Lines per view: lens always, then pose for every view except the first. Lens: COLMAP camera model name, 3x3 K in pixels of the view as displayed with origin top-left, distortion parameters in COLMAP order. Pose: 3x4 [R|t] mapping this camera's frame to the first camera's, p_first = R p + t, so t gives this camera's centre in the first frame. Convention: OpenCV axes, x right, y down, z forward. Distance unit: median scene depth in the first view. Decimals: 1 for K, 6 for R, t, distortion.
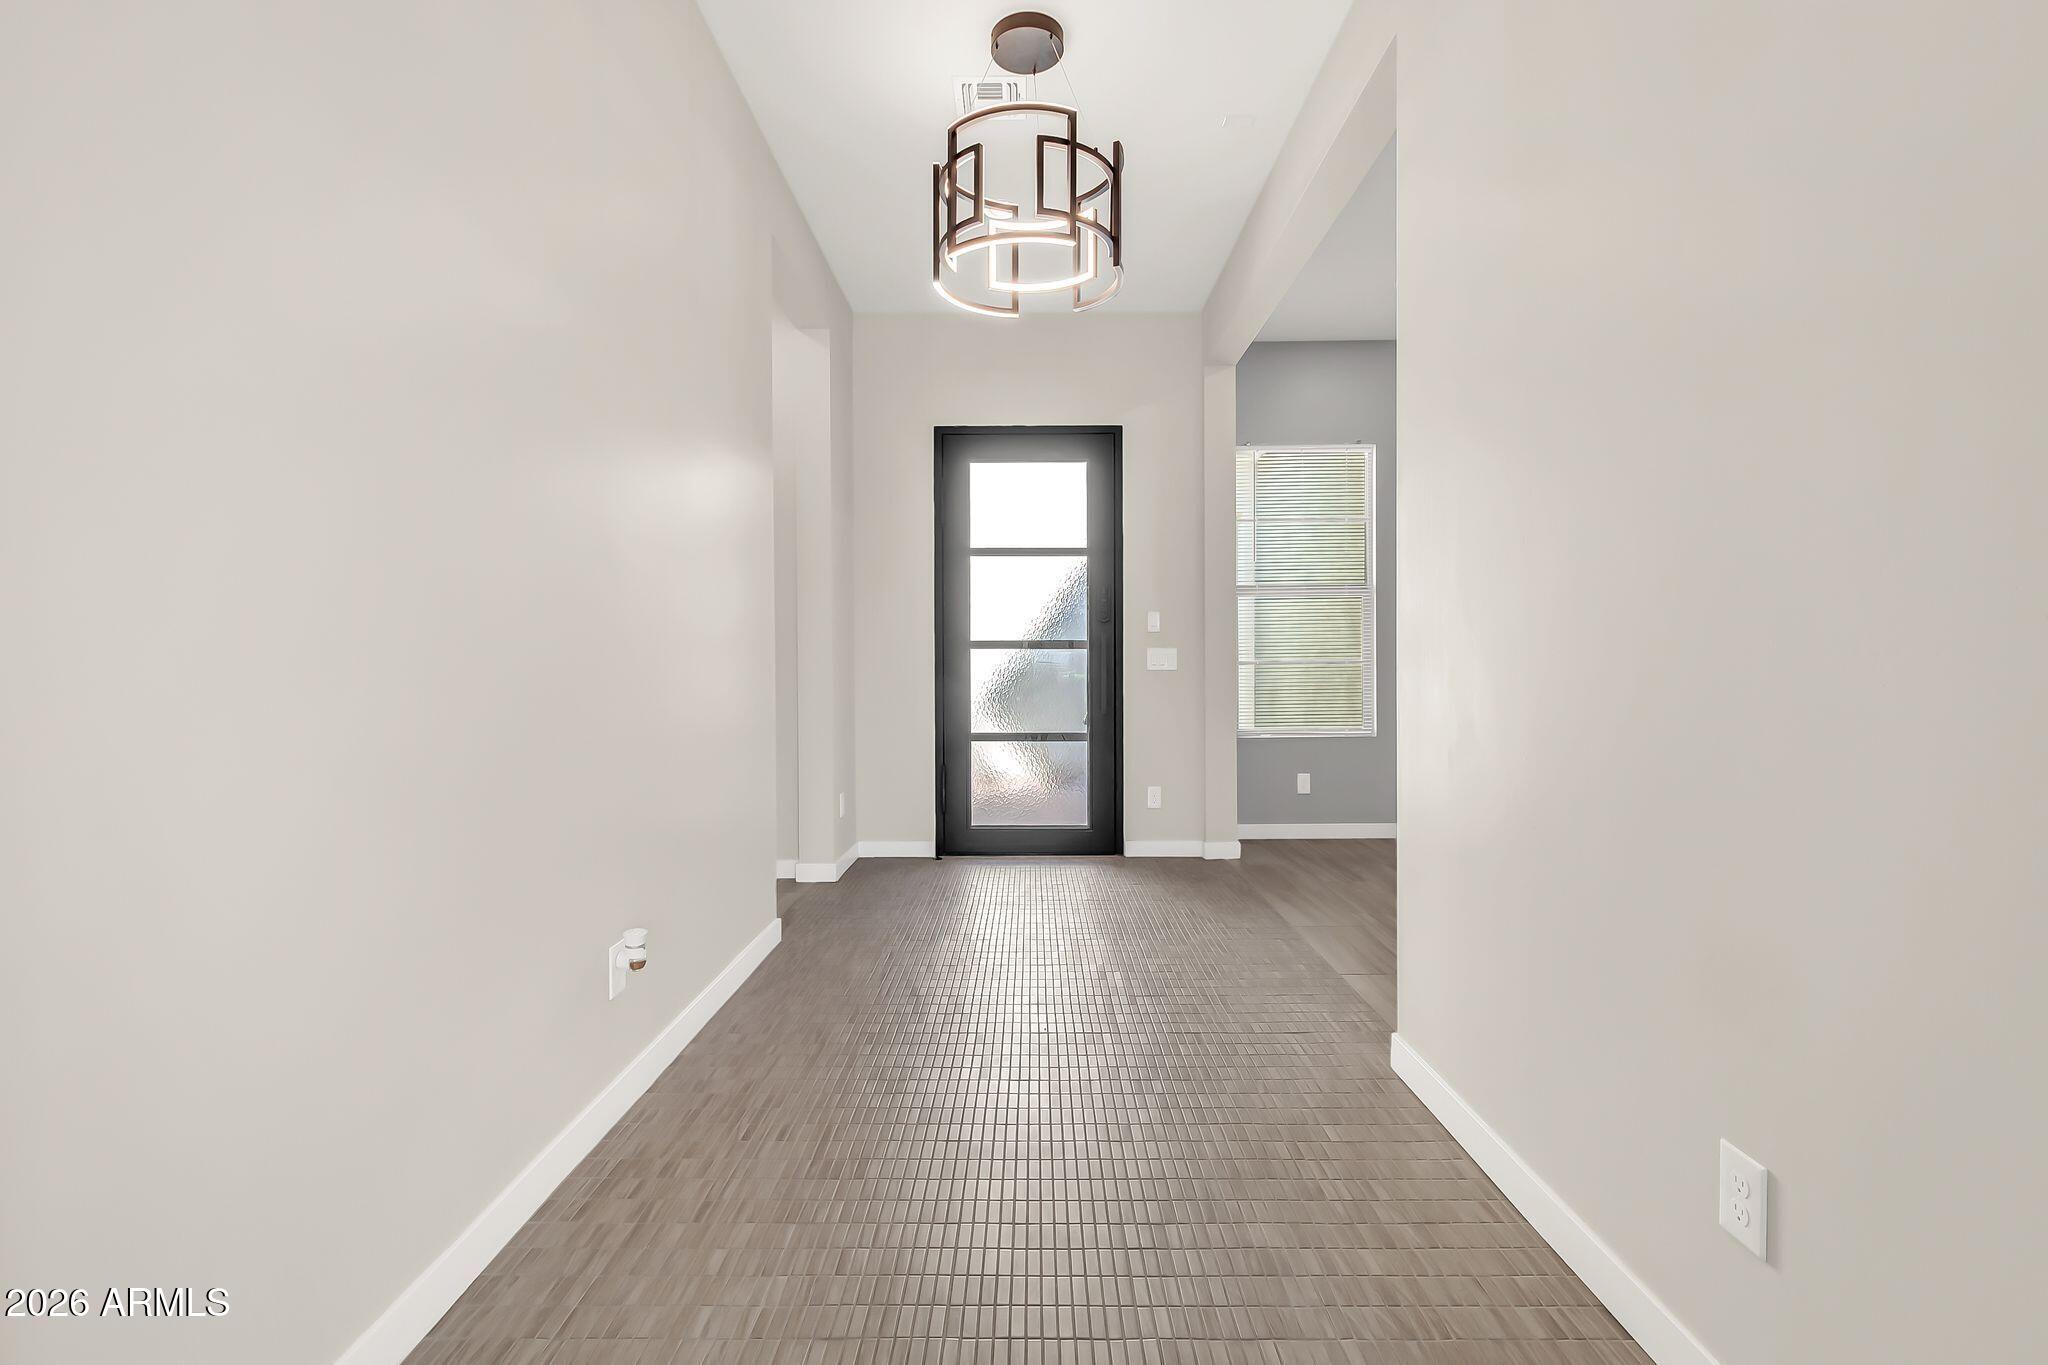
lens RADIAL K [[946.5, 0, 1018.9], [0, 946.5, 673.9], [0, 0, 1]] dist [0.004462, 0.000674]
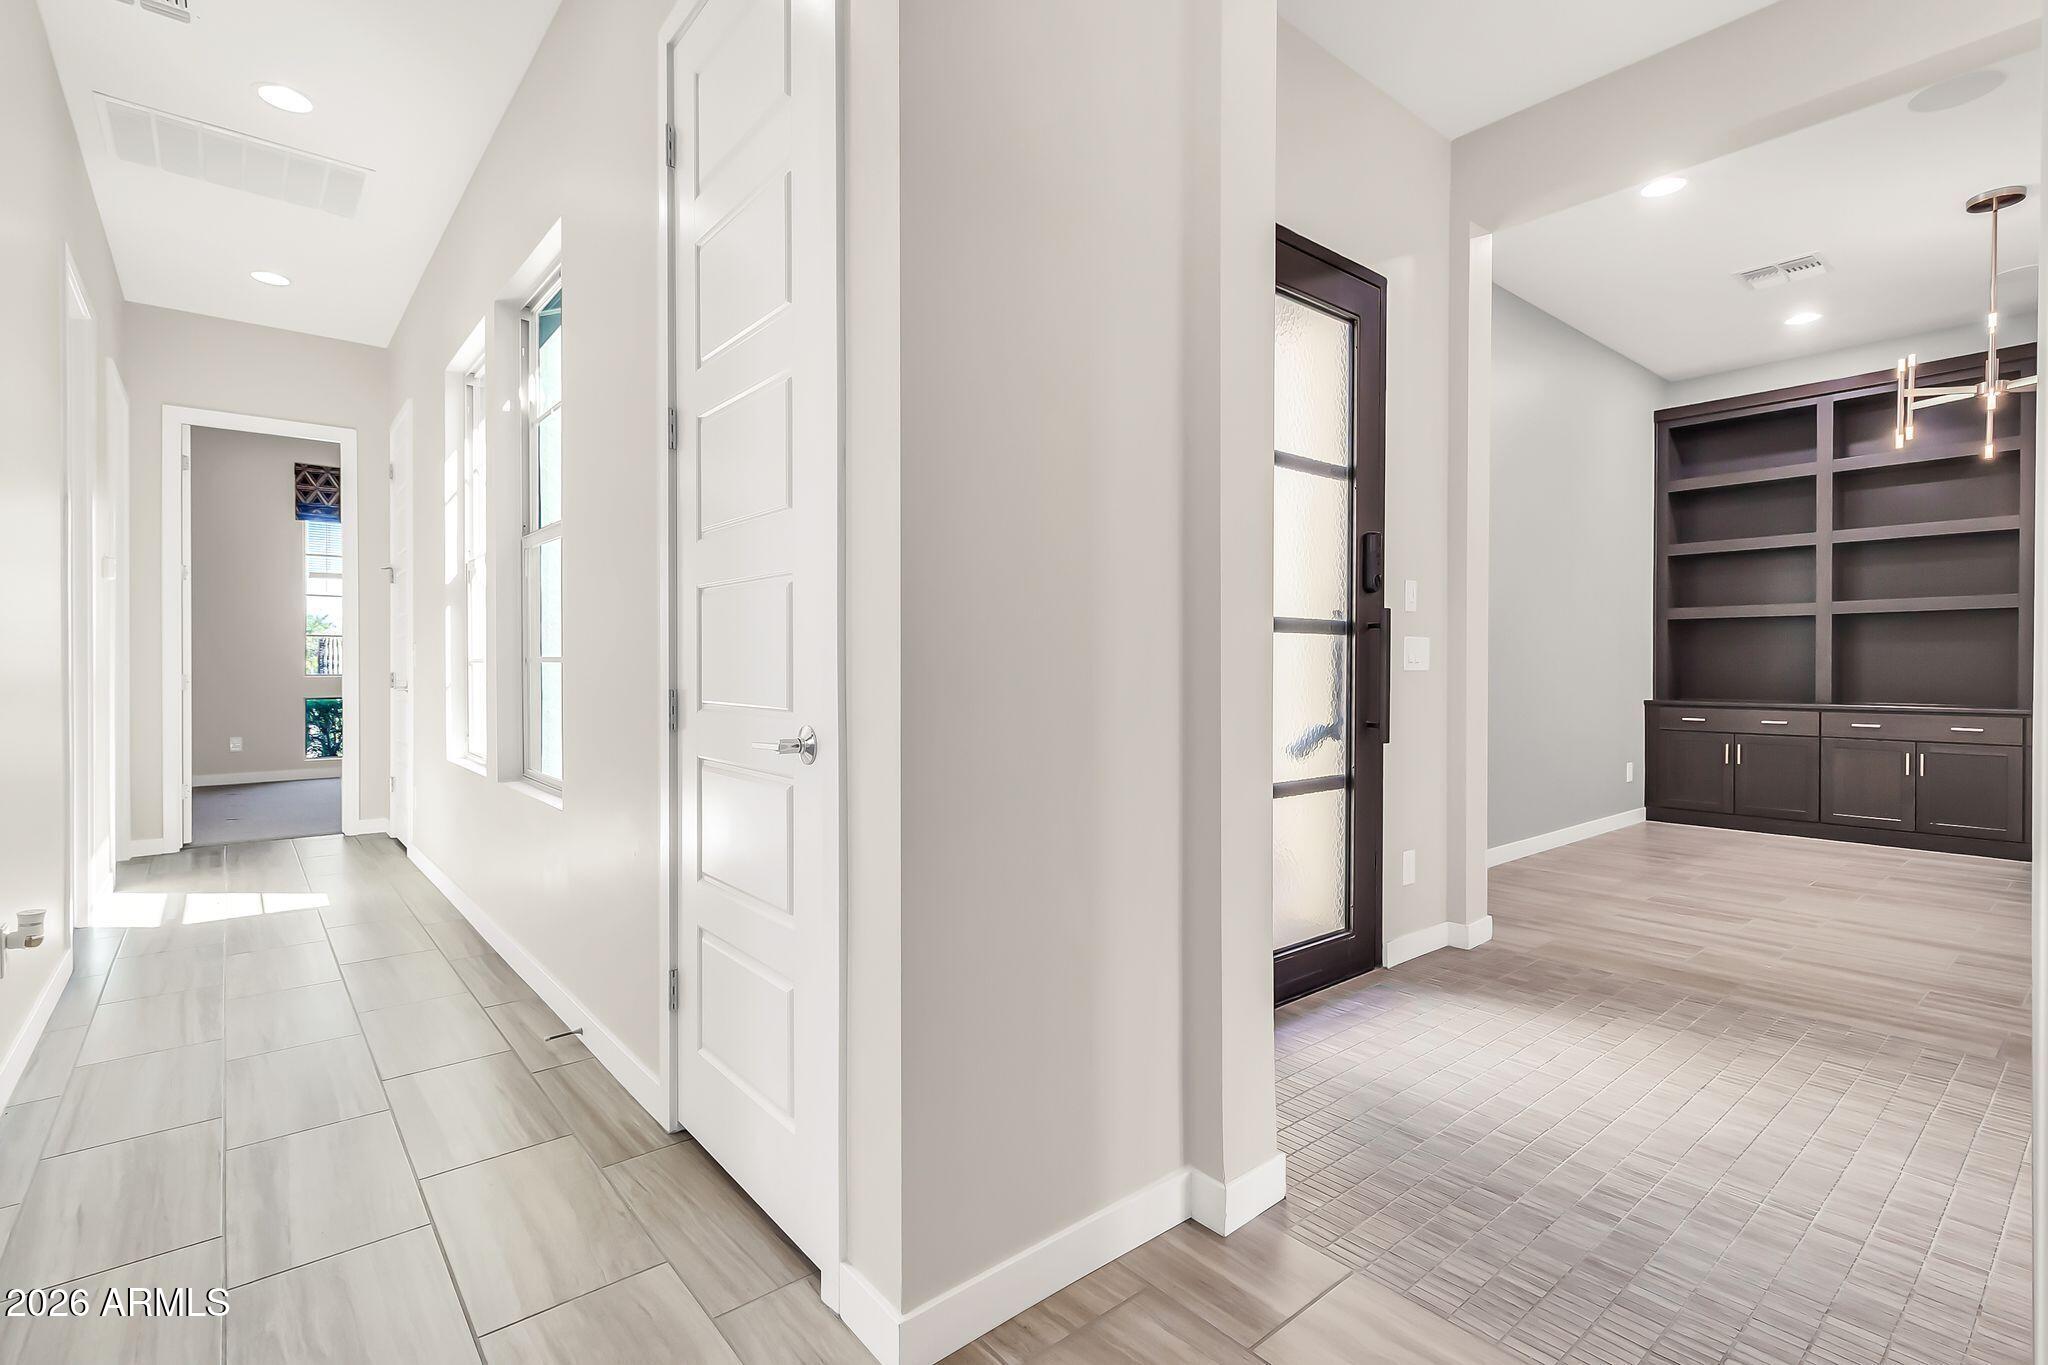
lens RADIAL K [[946.5, 0, 1029.1], [0, 946.5, 674.5], [0, 0, 1]] dist [0.004462, 0.000674]
pose [[0.761233, -0.003577, 0.648469, -0.474282], [0.005966, 0.999981, -0.001487, -0.001883], [-0.648451, 0.005001, 0.761240, 0.675825]]
